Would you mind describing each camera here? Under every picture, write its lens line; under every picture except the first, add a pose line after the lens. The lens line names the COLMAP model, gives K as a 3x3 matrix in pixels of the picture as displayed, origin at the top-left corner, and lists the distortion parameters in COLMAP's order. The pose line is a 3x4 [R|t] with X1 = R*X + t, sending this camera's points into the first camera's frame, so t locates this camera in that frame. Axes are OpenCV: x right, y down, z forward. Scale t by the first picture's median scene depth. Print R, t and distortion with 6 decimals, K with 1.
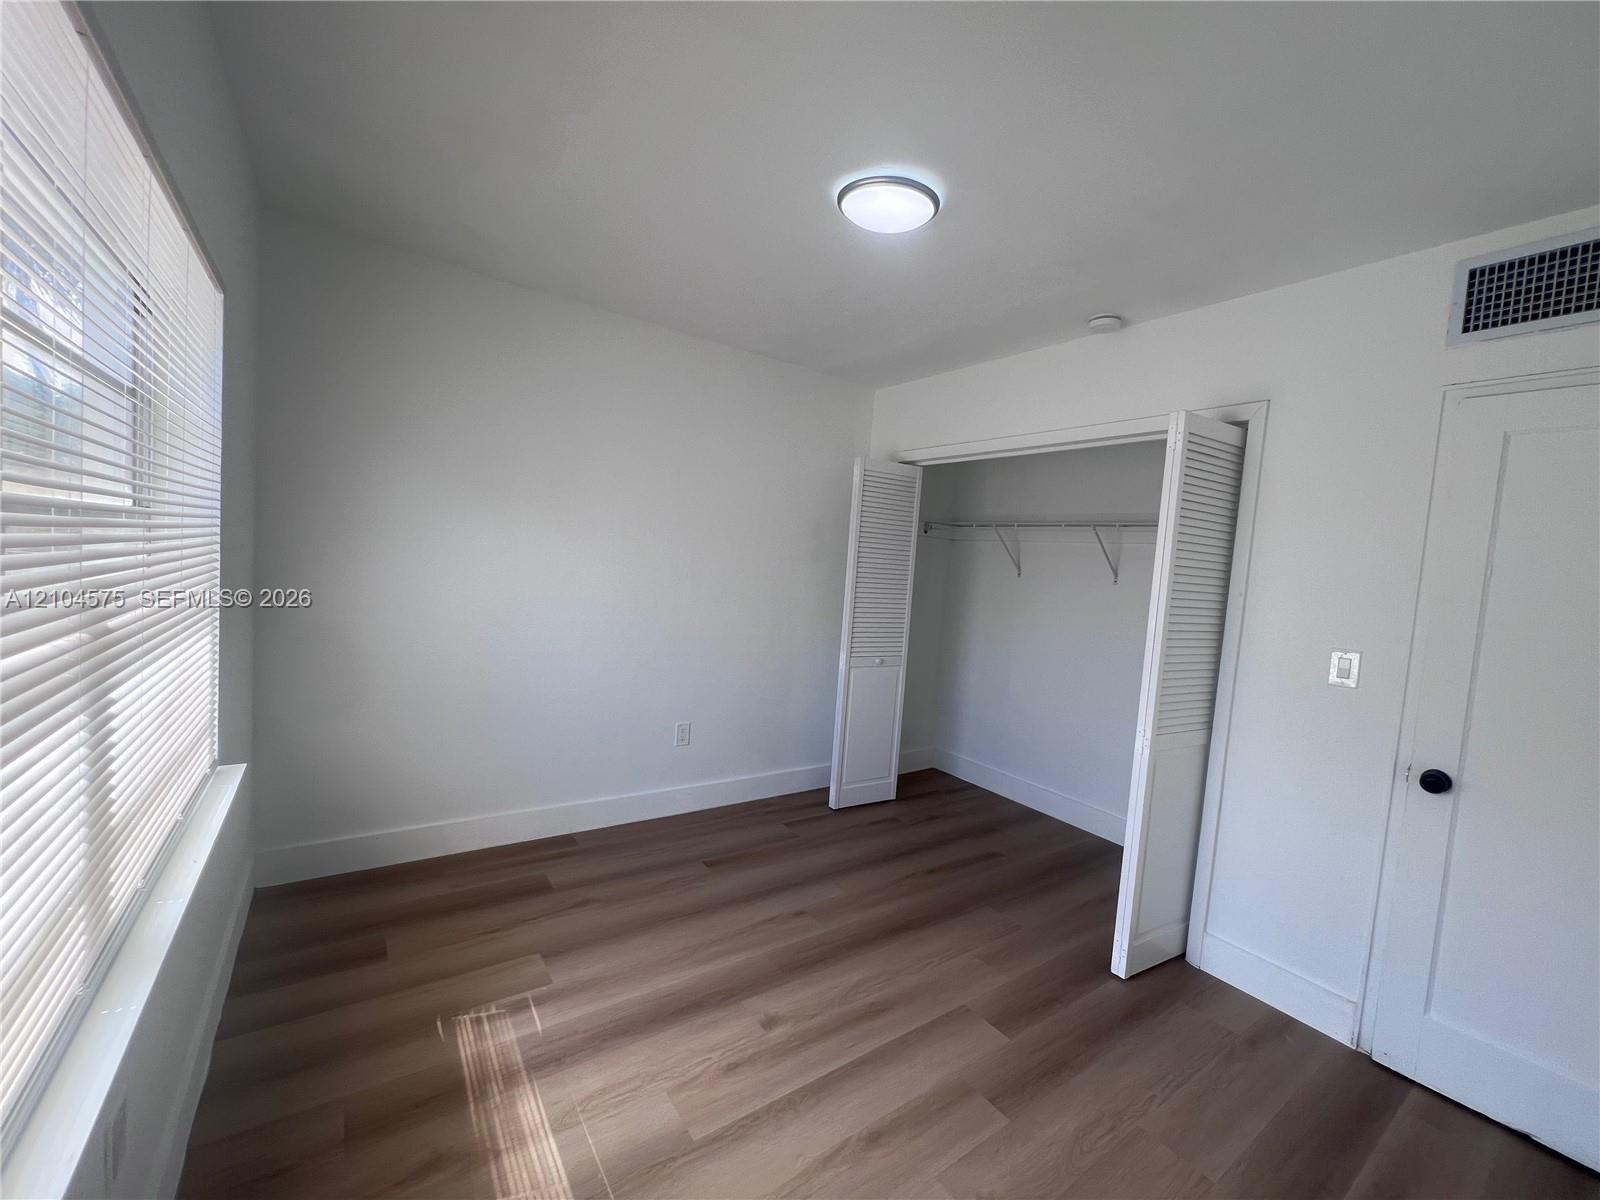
lens RADIAL K [[641.2, 0, 800.8], [0, 641.2, 604.1], [0, 0, 1]] dist [-0.002347, 0.000185]
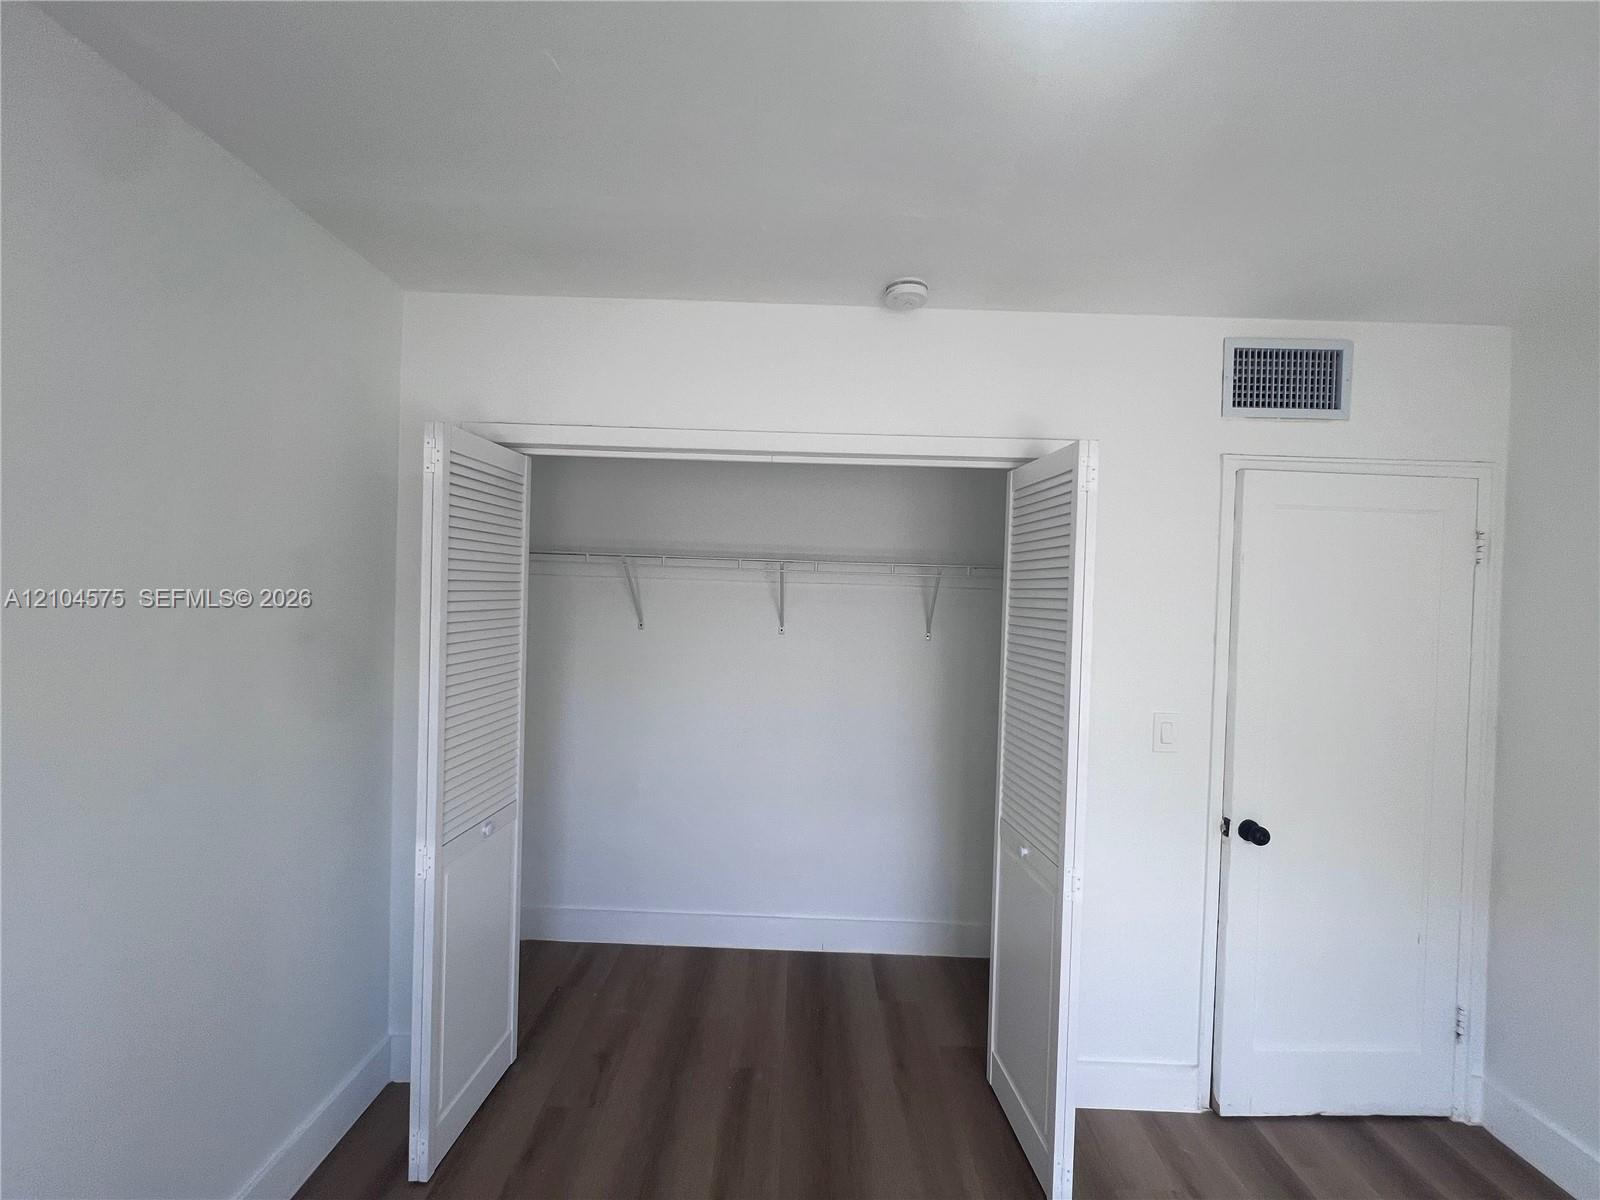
lens RADIAL K [[641.2, 0, 800.8], [0, 641.2, 604.1], [0, 0, 1]] dist [-0.002347, 0.000185]
pose [[0.579413, -0.071764, 0.811869, -0.198691], [0.063753, 0.997055, 0.042634, -0.140307], [-0.812537, 0.027056, 0.582281, 0.724029]]
